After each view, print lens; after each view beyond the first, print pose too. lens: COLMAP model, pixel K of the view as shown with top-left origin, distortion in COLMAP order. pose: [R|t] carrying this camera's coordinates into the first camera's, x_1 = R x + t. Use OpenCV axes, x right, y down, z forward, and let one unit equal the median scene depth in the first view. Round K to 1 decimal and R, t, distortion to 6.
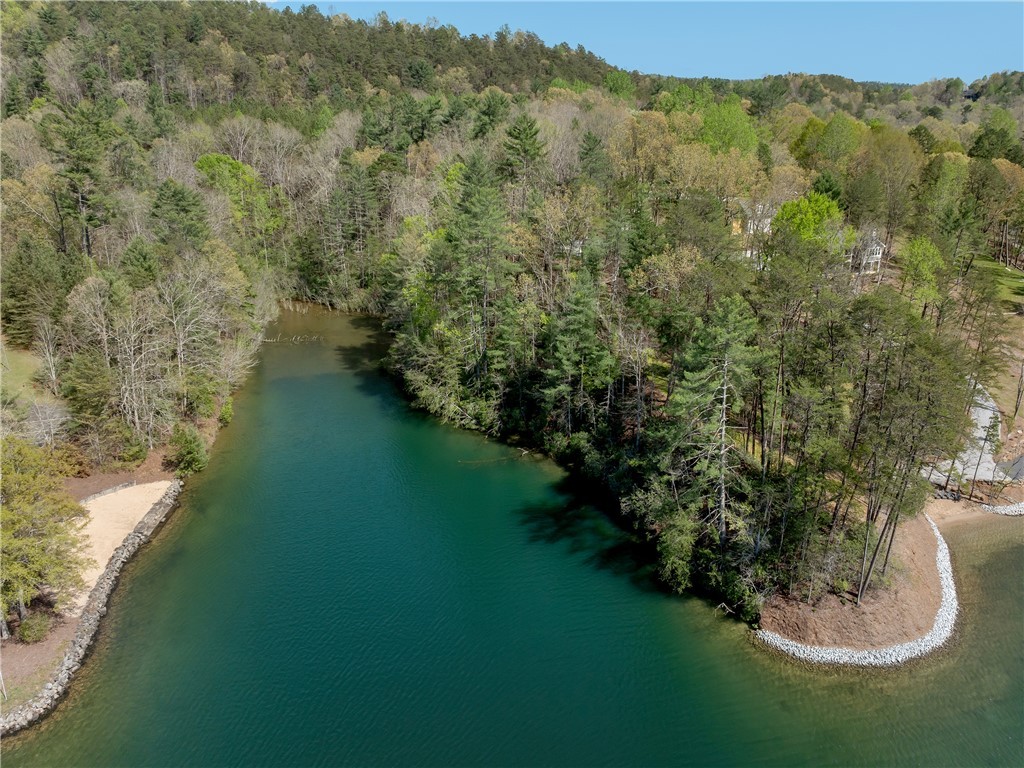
lens RADIAL K [[731.3, 0, 517.3], [0, 731.3, 310.3], [0, 0, 1]] dist [-0.039059, 0.007927]
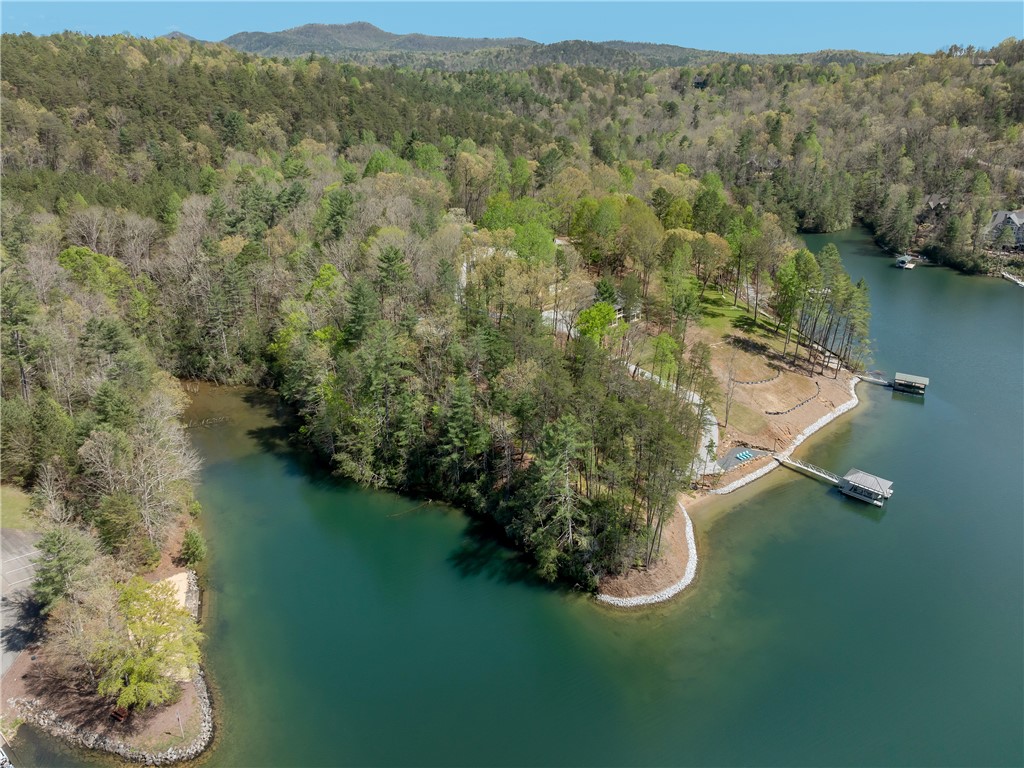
lens RADIAL K [[739.4, 0, 515.4], [0, 739.4, 291.3], [0, 0, 1]] dist [-0.031759, 0.000832]
pose [[0.953408, -0.099136, 0.284931, -0.190040], [0.089677, 0.994904, 0.046088, -0.254444], [-0.288048, -0.018388, 0.957439, -0.418799]]
